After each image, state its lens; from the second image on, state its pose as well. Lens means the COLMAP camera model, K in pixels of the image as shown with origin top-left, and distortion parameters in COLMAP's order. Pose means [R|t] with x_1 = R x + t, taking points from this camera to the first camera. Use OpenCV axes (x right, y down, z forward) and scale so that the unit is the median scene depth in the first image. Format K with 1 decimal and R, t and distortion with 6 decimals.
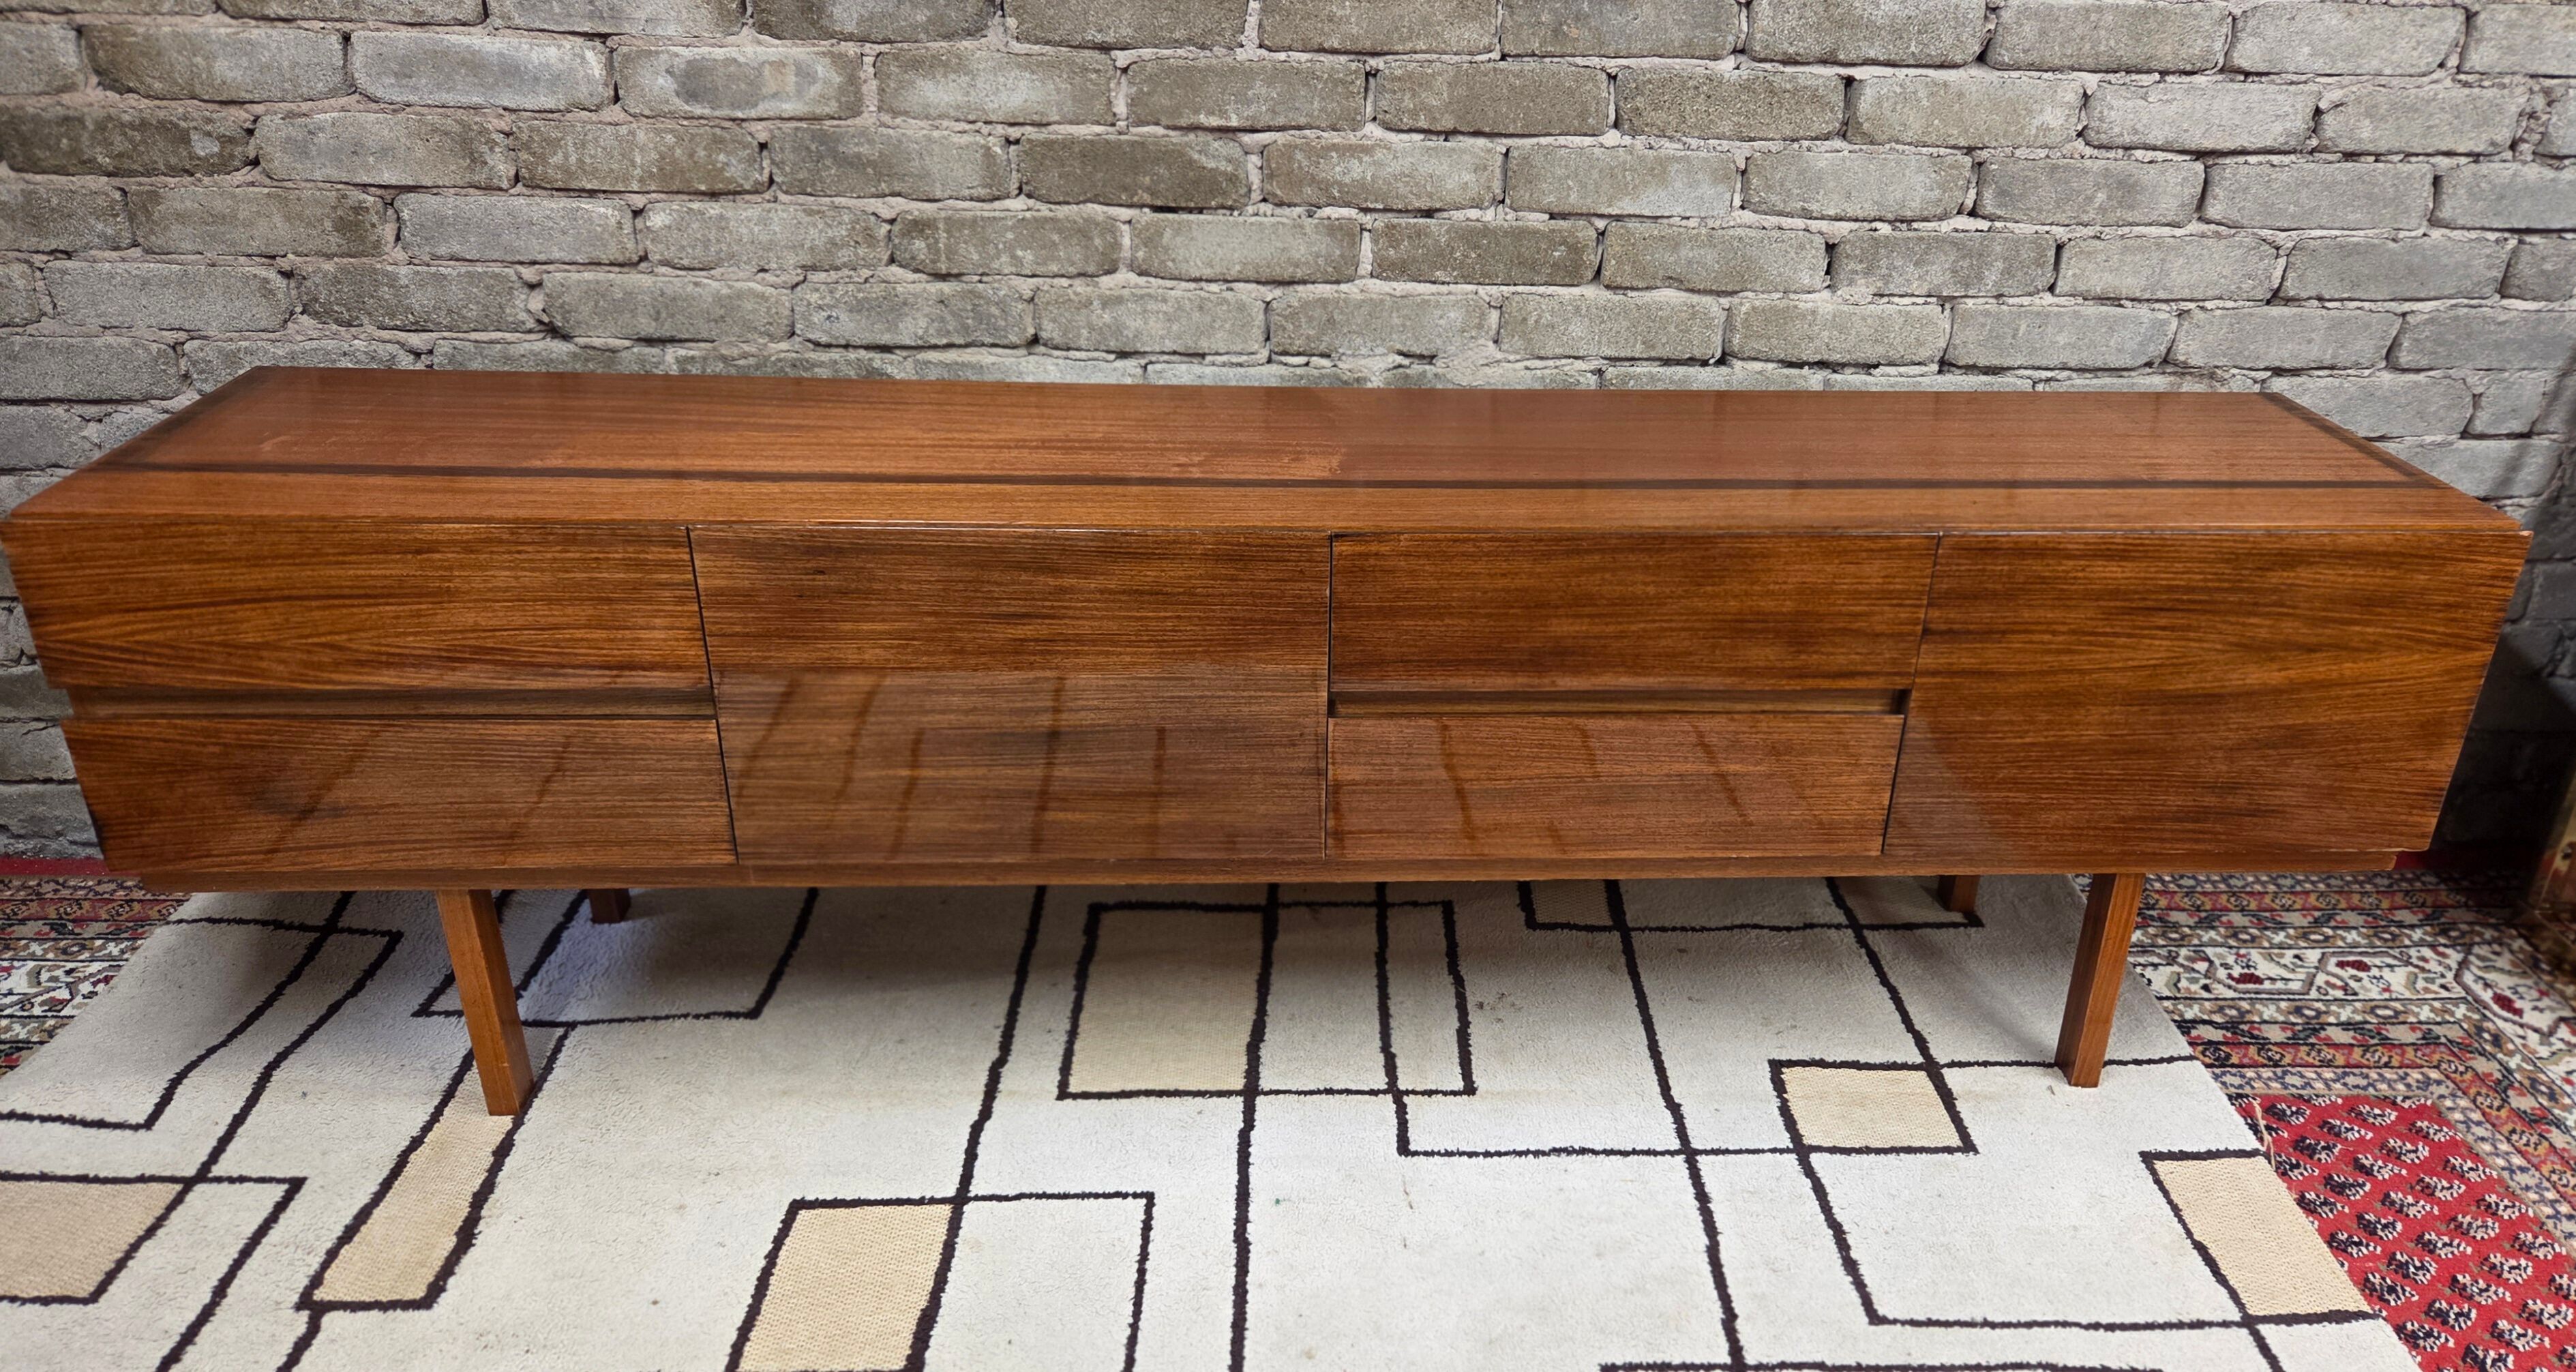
lens RADIAL K [[1860.9, 0, 1382.0], [0, 1860.9, 766.9], [0, 0, 1]] dist [0.071225, -0.063775]
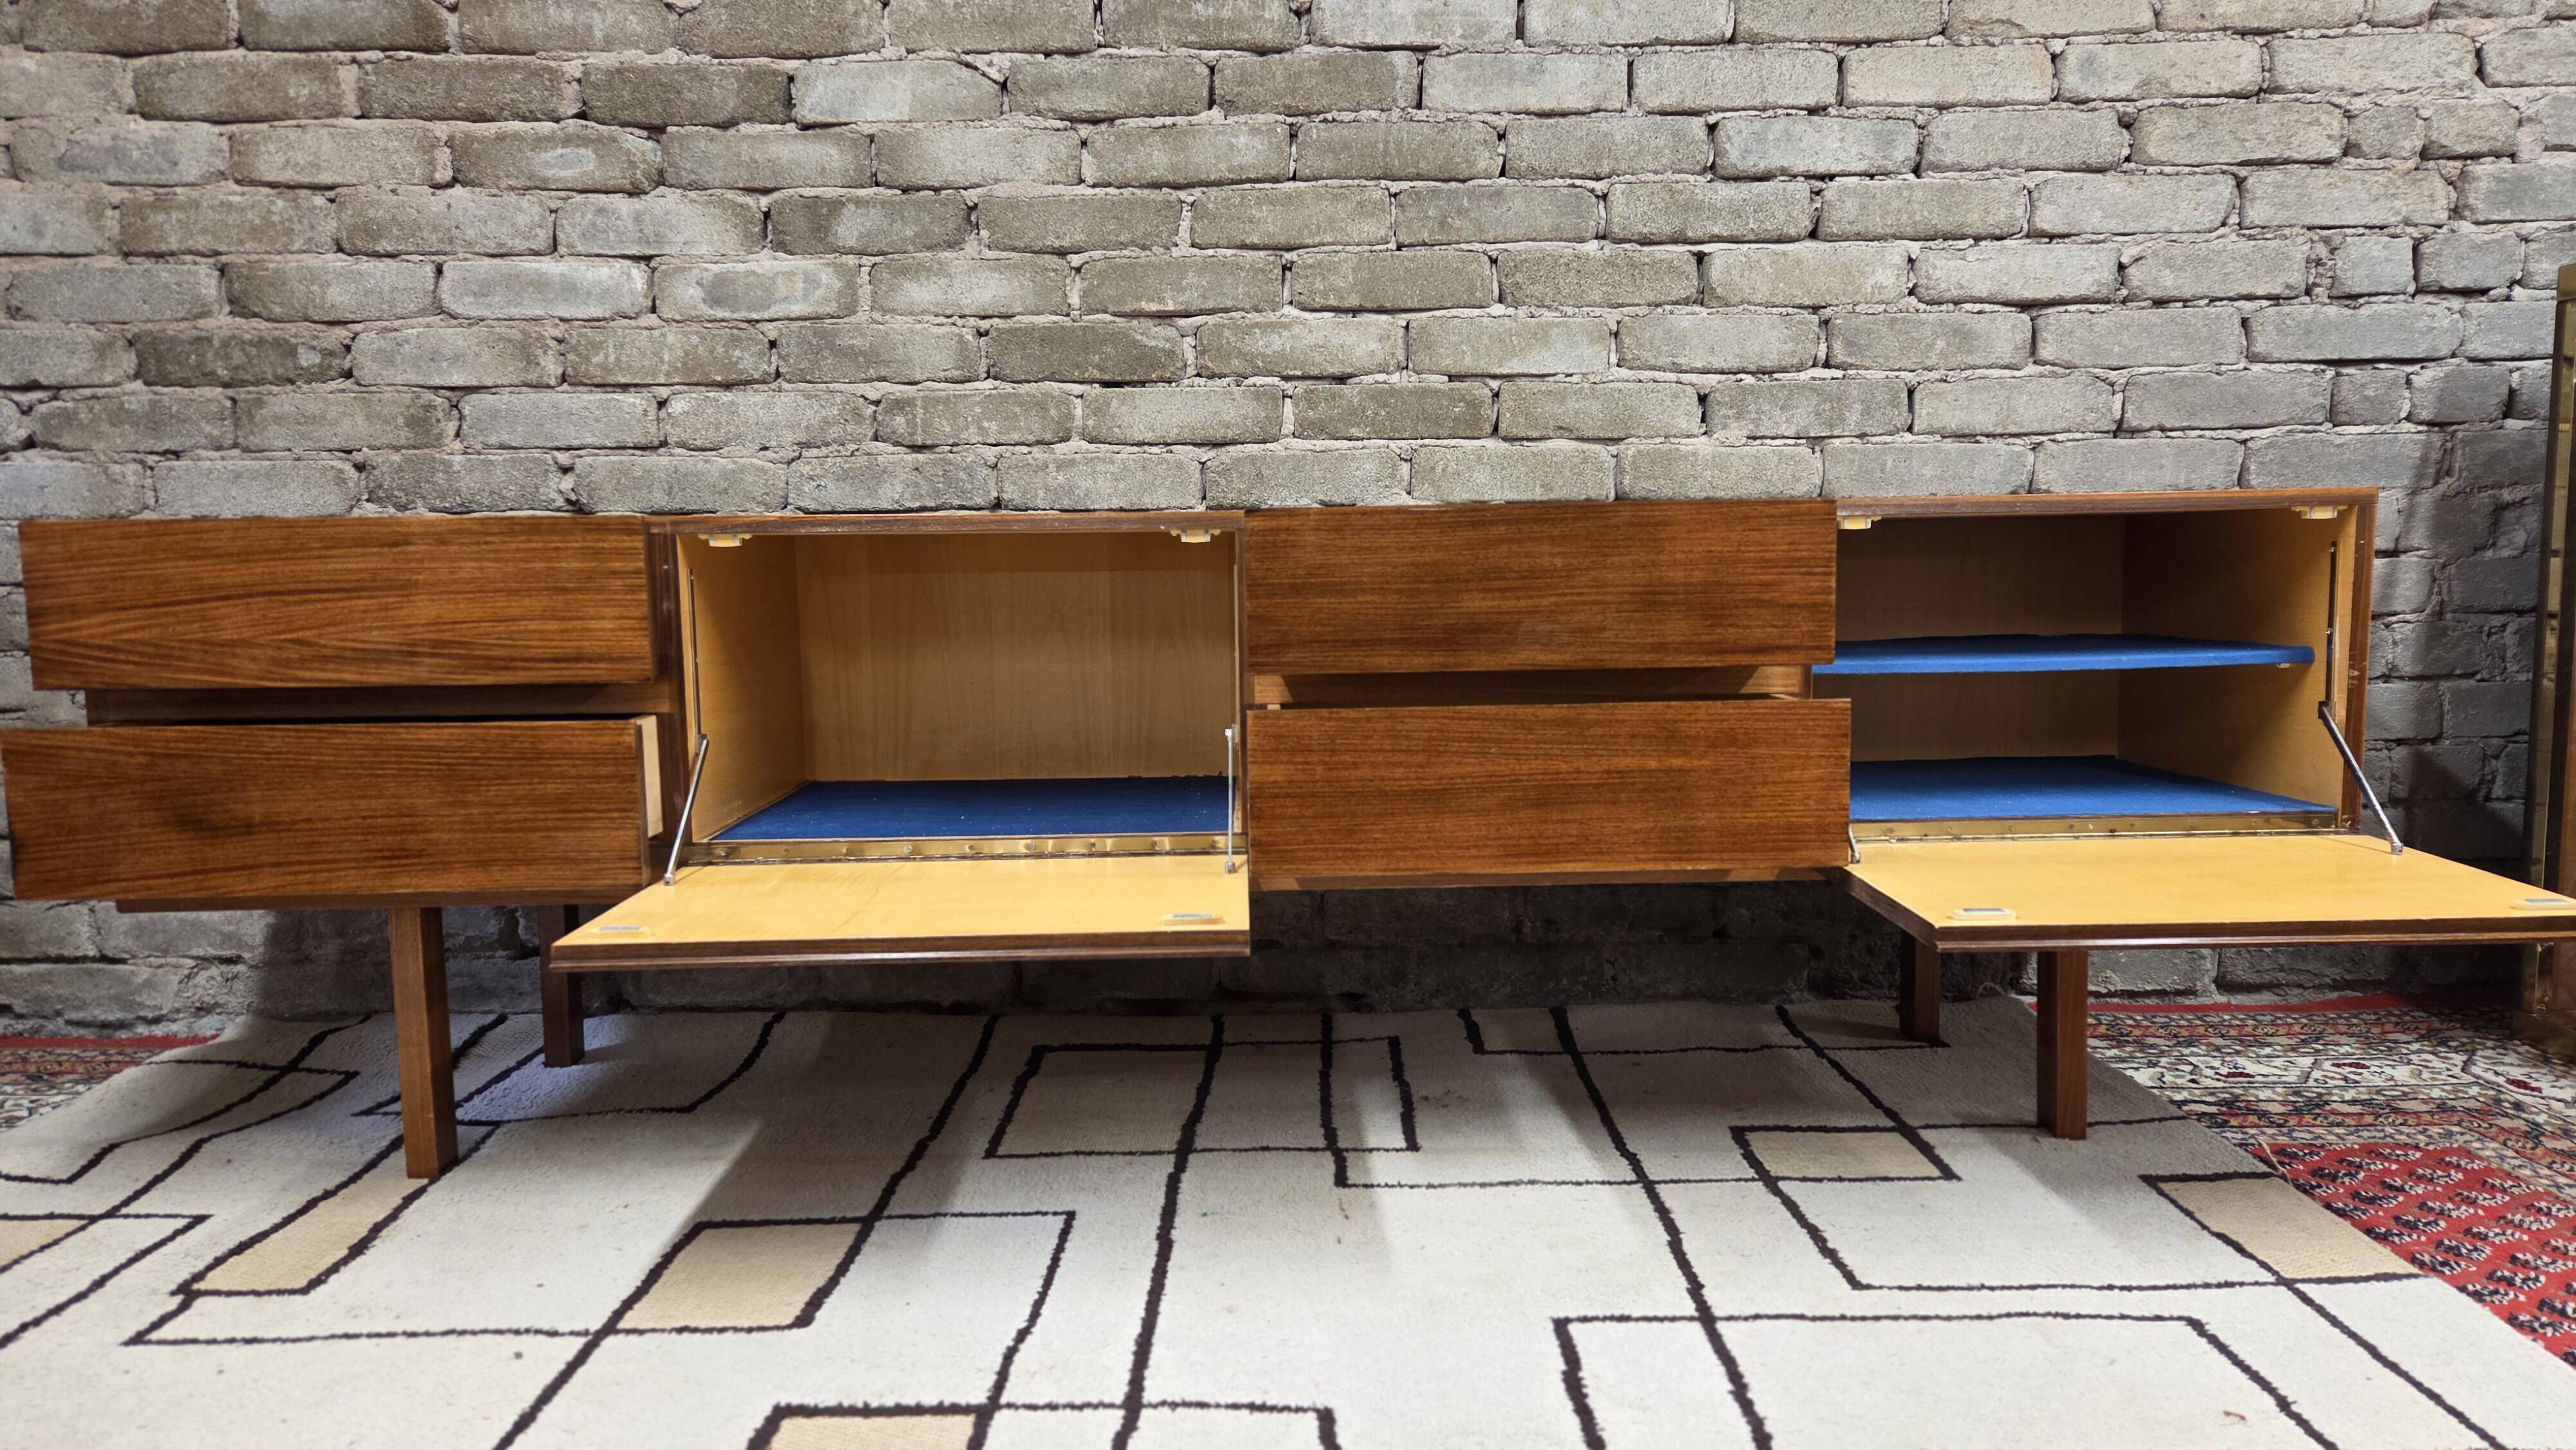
lens RADIAL K [[1757.8, 0, 1282.5], [0, 1757.8, 730.4], [0, 0, 1]] dist [0.070922, -0.064598]
pose [[0.997967, -0.040801, -0.048955, 0.033425], [0.019963, 0.929664, -0.367866, 0.304739], [0.060521, 0.366141, 0.928589, 0.078932]]
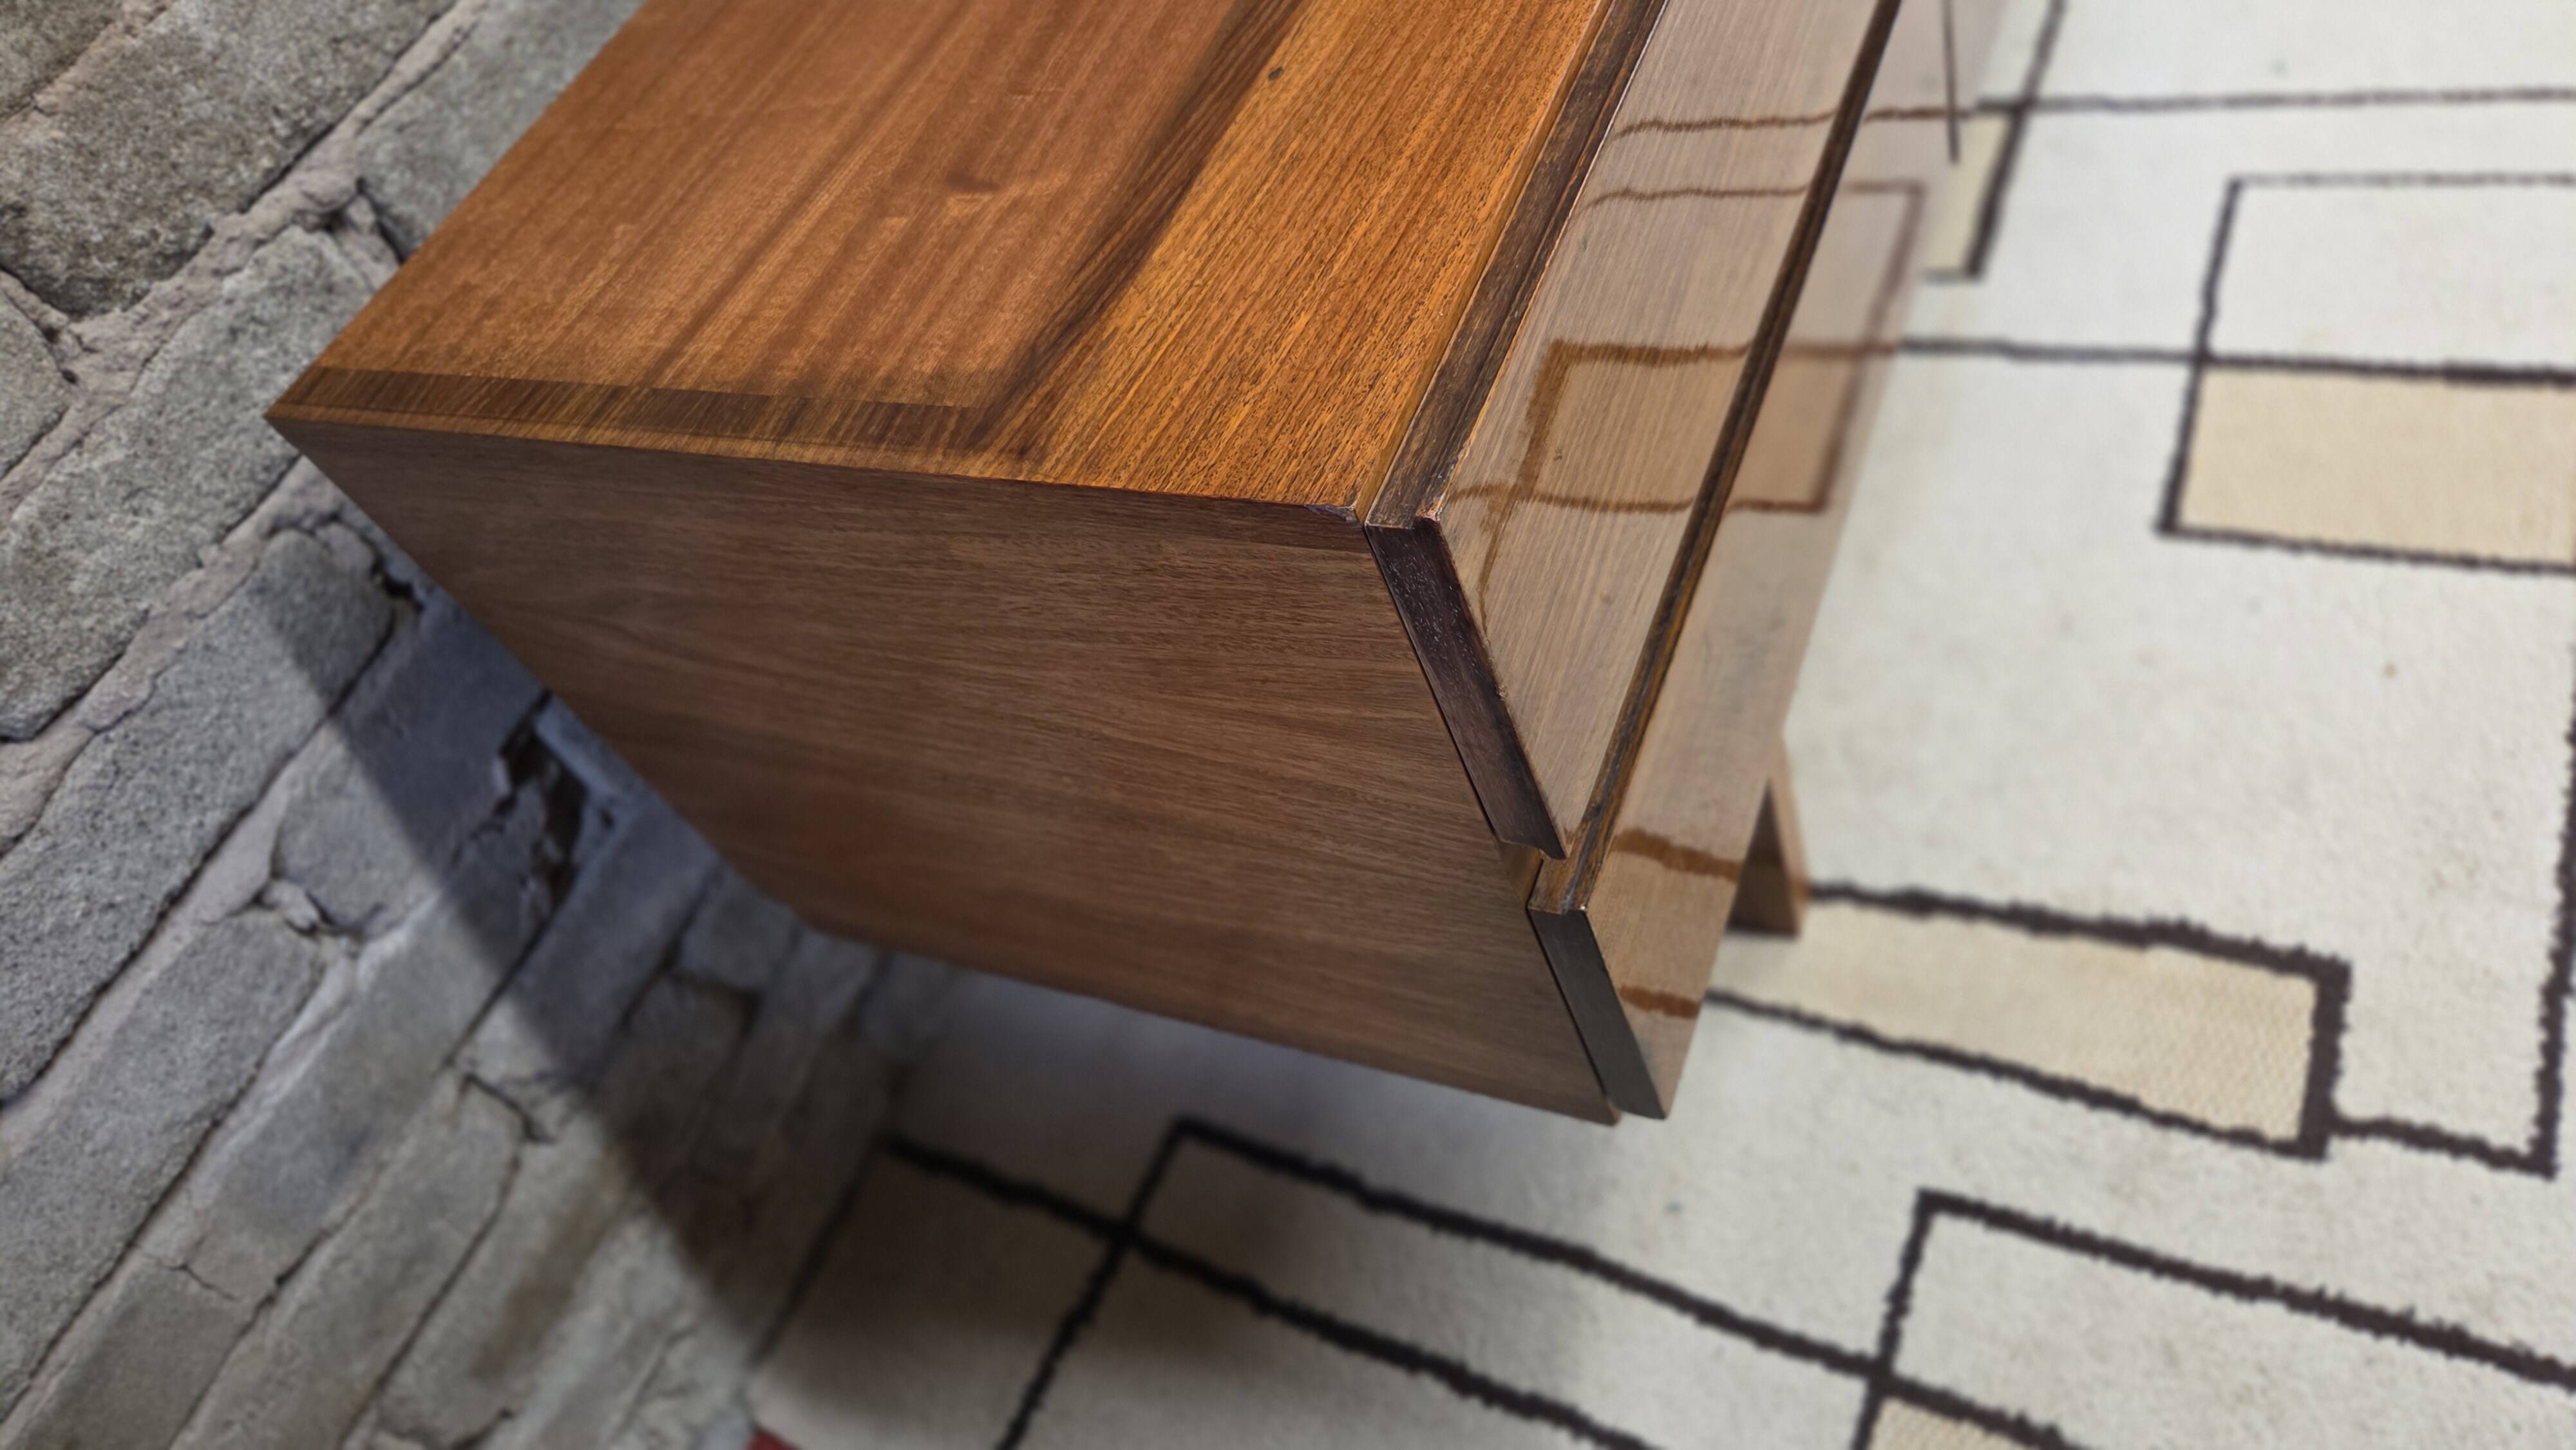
lens RADIAL K [[1757.8, 0, 1297.1], [0, 1757.8, 713.9], [0, 0, 1]] dist [0.070922, -0.064598]
pose [[0.421060, -0.801908, 0.423854, -0.681987], [0.688396, 0.586806, 0.426344, -0.184763], [-0.590609, 0.112263, 0.799111, 0.621125]]
